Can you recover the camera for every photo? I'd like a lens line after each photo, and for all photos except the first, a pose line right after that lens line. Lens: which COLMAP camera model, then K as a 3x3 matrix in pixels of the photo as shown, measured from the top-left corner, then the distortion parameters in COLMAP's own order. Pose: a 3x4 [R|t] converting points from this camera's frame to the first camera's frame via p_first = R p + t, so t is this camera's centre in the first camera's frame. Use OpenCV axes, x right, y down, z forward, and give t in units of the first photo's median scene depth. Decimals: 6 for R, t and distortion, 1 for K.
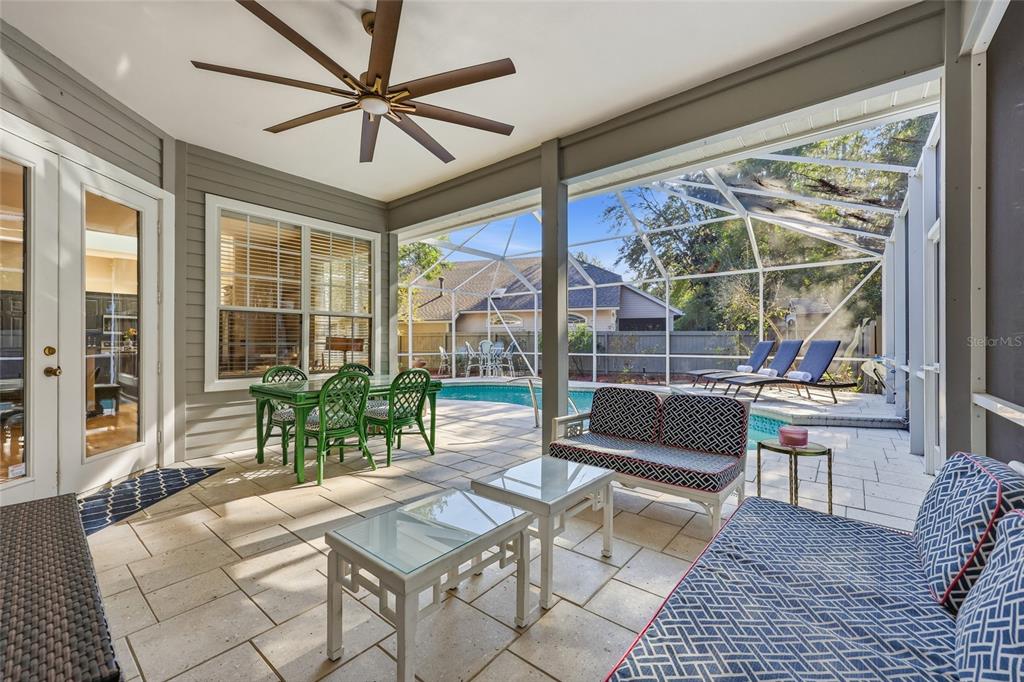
lens RADIAL K [[418.9, 0, 514.2], [0, 418.9, 347.9], [0, 0, 1]] dist [-0.000517, -0.000065]
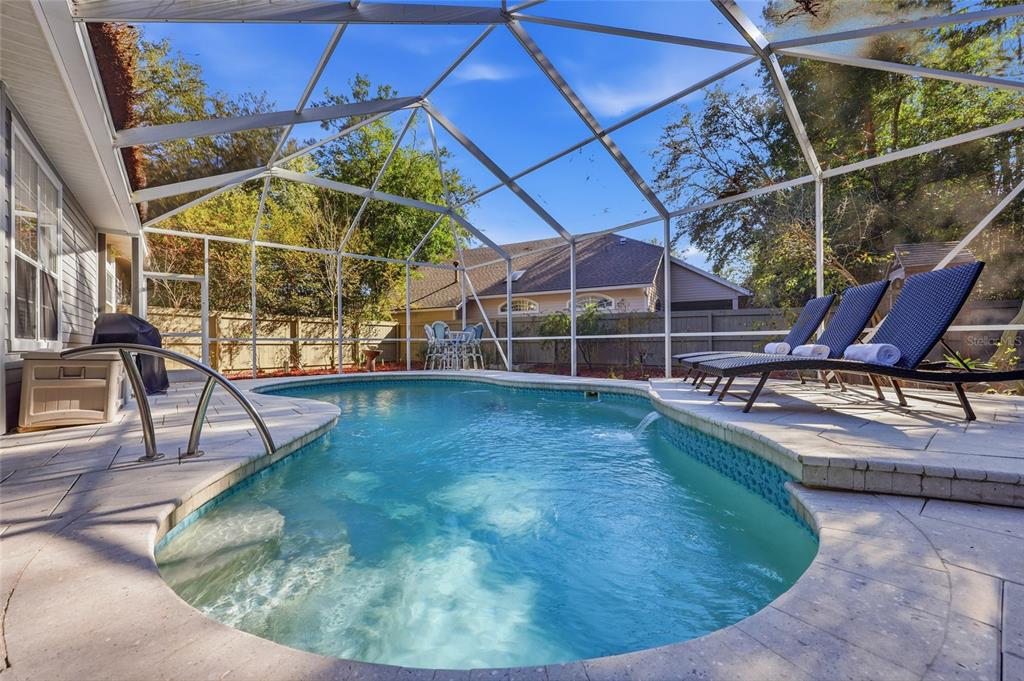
lens RADIAL K [[418.9, 0, 514.2], [0, 418.9, 347.4], [0, 0, 1]] dist [-0.000517, -0.000065]
pose [[0.980263, -0.004790, -0.197640, 0.247823], [0.004228, 0.999986, -0.003262, 0.036587], [0.197653, 0.002362, 0.980269, 0.309058]]
